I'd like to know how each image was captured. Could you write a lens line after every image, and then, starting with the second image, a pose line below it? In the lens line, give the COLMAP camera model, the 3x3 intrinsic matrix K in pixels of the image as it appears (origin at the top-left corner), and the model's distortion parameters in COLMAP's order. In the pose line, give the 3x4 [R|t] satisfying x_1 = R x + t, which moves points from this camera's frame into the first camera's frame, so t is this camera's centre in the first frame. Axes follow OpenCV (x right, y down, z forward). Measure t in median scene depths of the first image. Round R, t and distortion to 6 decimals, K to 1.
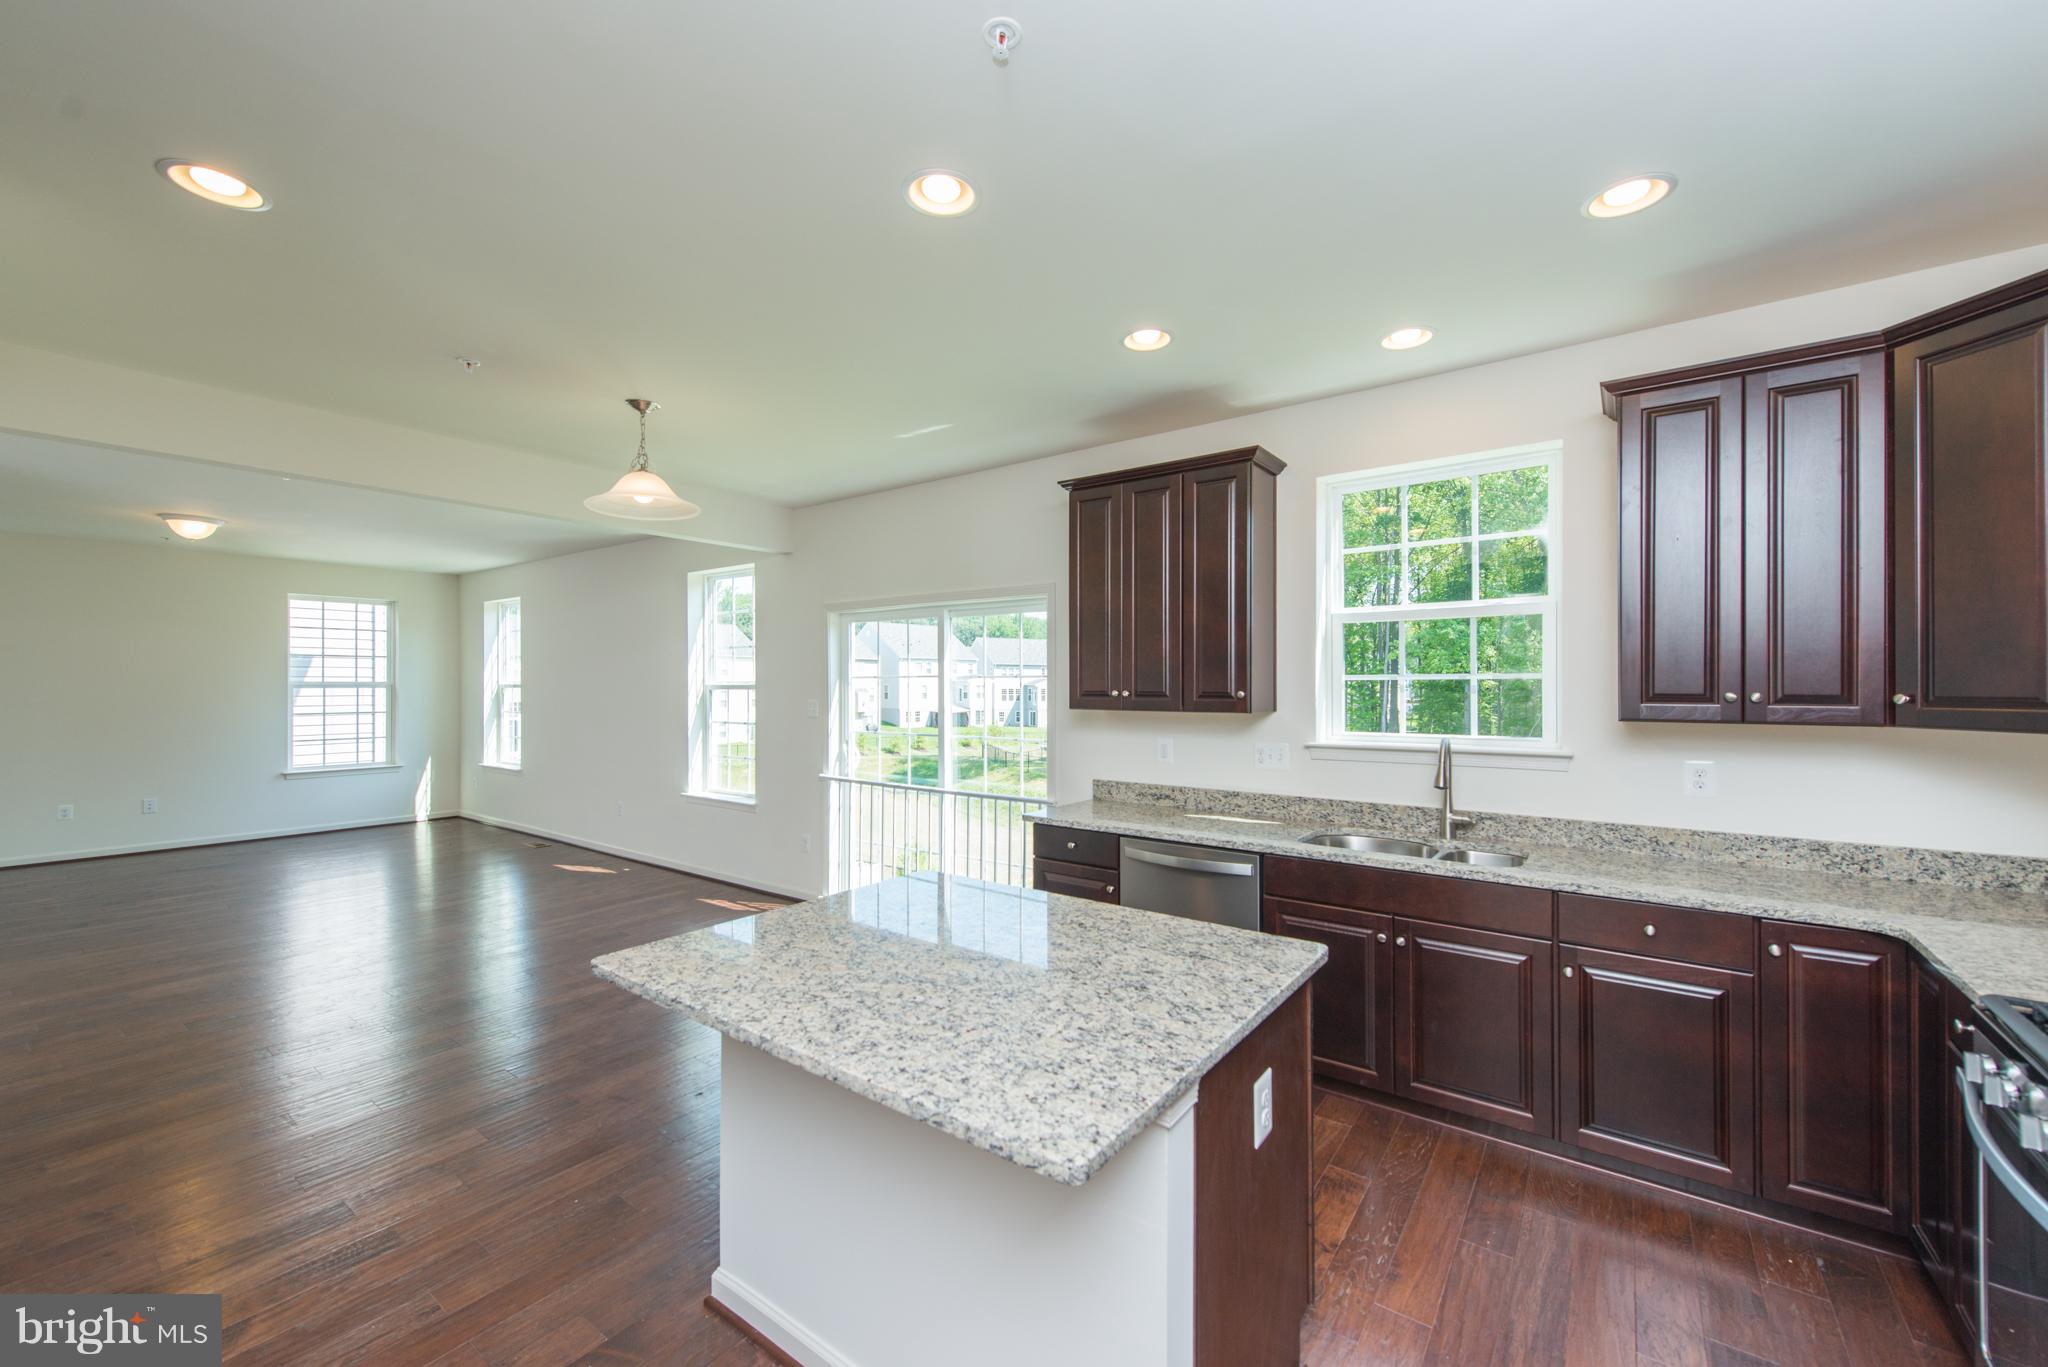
lens RADIAL K [[807.9, 0, 1038.9], [0, 807.9, 674.3], [0, 0, 1]] dist [0.005338, -0.000548]
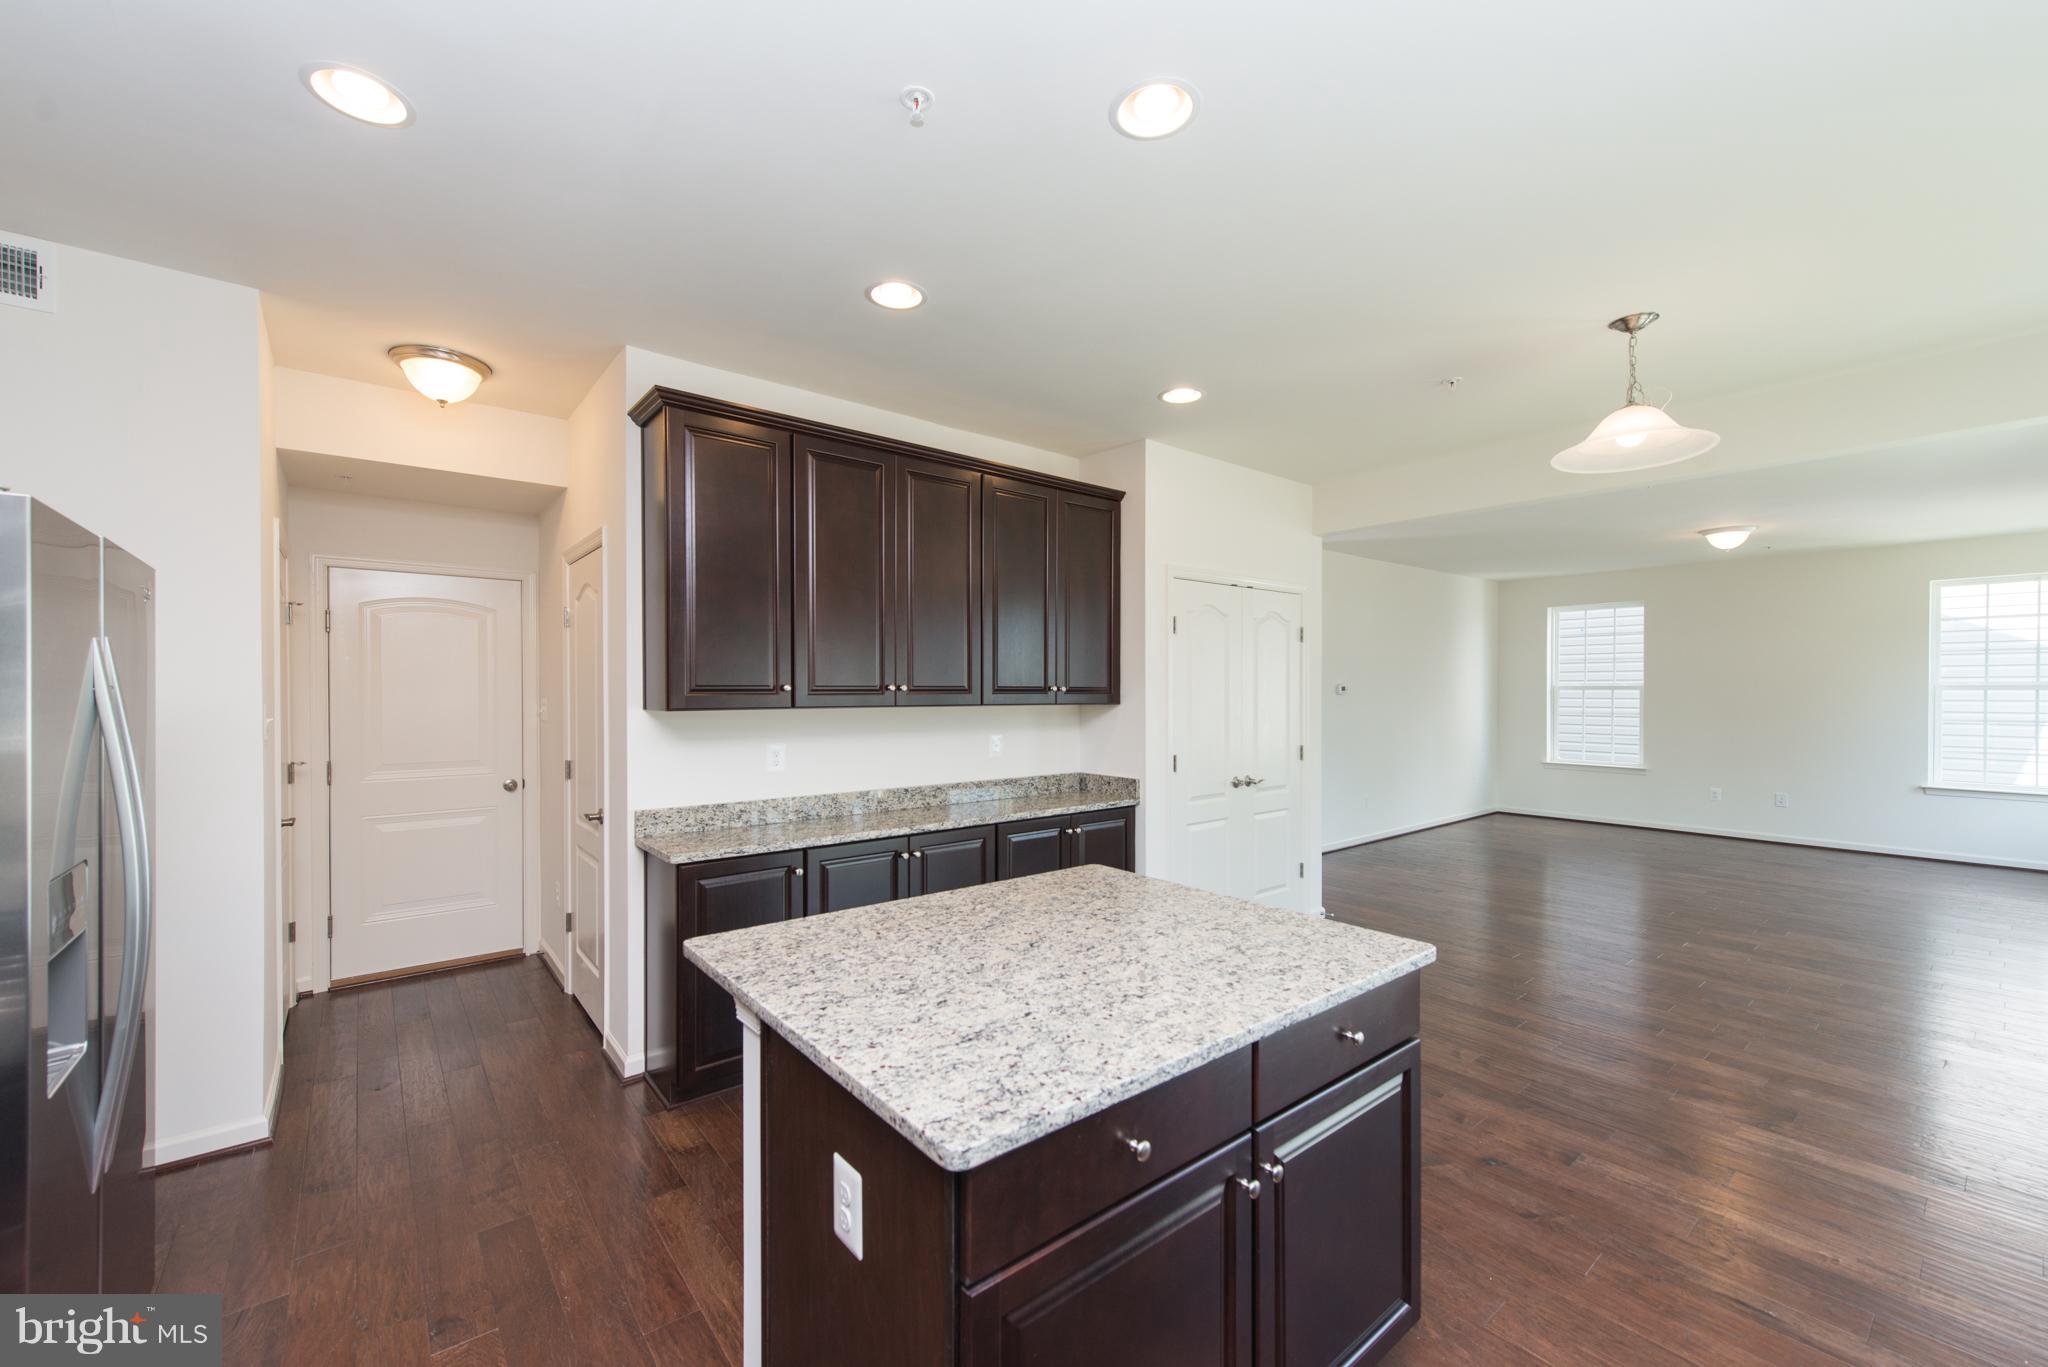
lens RADIAL K [[807.9, 0, 987.8], [0, 807.9, 694.5], [0, 0, 1]] dist [0.005338, -0.000548]
pose [[-0.278677, 0.005486, -0.960369, 0.920207], [0.011506, 0.999931, 0.002373, 0.042472], [0.960316, -0.010389, -0.278721, 1.262292]]
